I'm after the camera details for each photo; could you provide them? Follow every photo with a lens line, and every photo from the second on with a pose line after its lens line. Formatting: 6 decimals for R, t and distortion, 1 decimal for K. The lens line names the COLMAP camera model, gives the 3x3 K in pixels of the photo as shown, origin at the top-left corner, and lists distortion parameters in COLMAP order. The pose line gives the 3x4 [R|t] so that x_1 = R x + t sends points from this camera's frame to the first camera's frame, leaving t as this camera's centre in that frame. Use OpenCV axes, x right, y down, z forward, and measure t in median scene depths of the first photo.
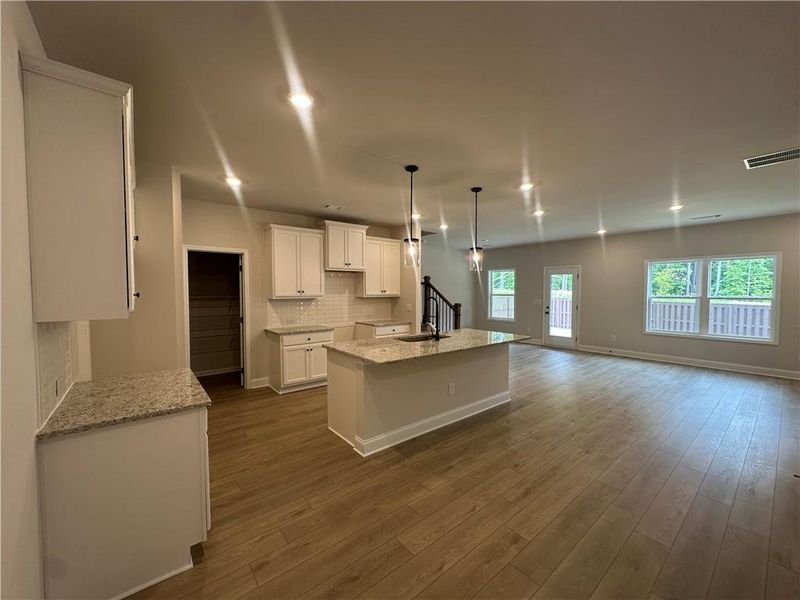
lens RADIAL K [[319.2, 0, 397.6], [0, 319.2, 300.4], [0, 0, 1]] dist [-0.003619, 0.001036]
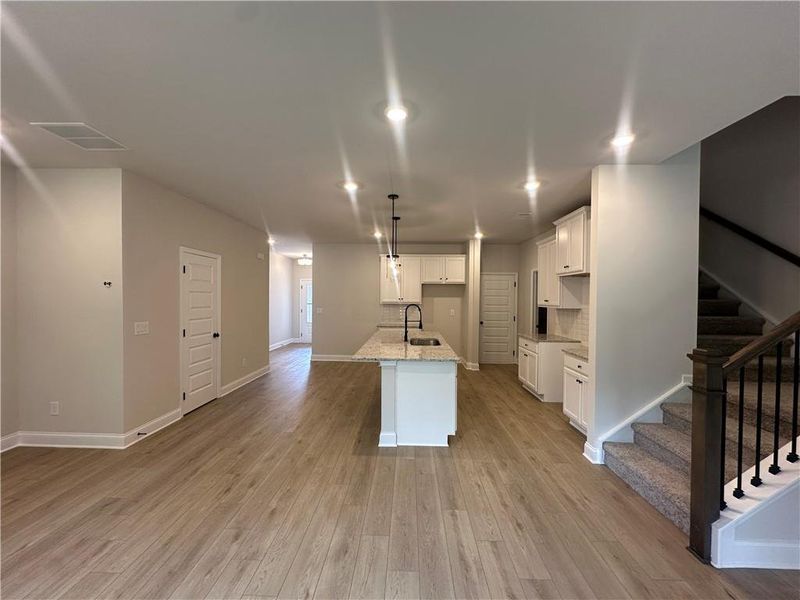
lens RADIAL K [[319.2, 0, 400.1], [0, 319.2, 301.2], [0, 0, 1]] dist [-0.003619, 0.001036]
pose [[-0.648832, 0.004549, -0.760918, 0.771303], [-0.033151, 0.998864, 0.034240, -0.045327], [0.760209, 0.047441, -0.647944, 1.307097]]
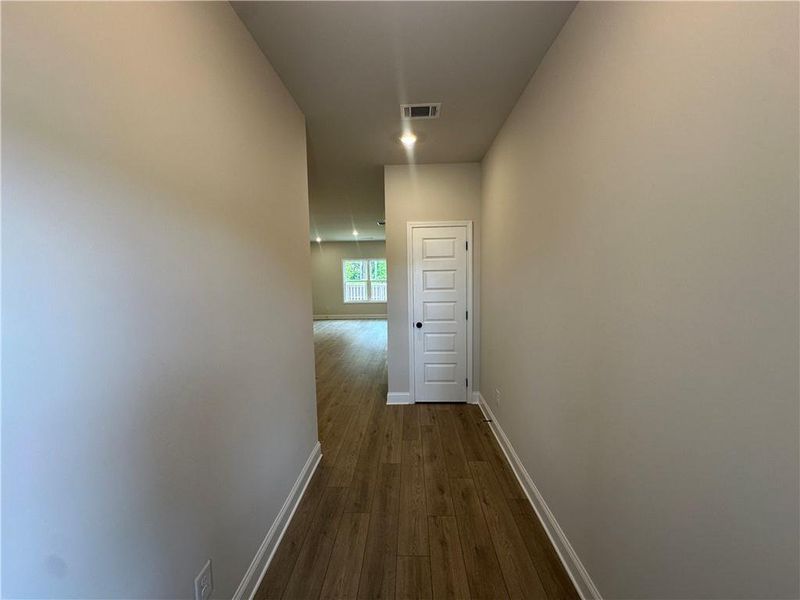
lens RADIAL K [[319.2, 0, 399.2], [0, 319.2, 300.2], [0, 0, 1]] dist [-0.003619, 0.001036]
pose [[0.652150, -0.058006, 0.755867, -0.427897], [0.027340, 0.998219, 0.053016, 0.007777], [-0.757597, -0.013909, 0.652575, -0.448407]]
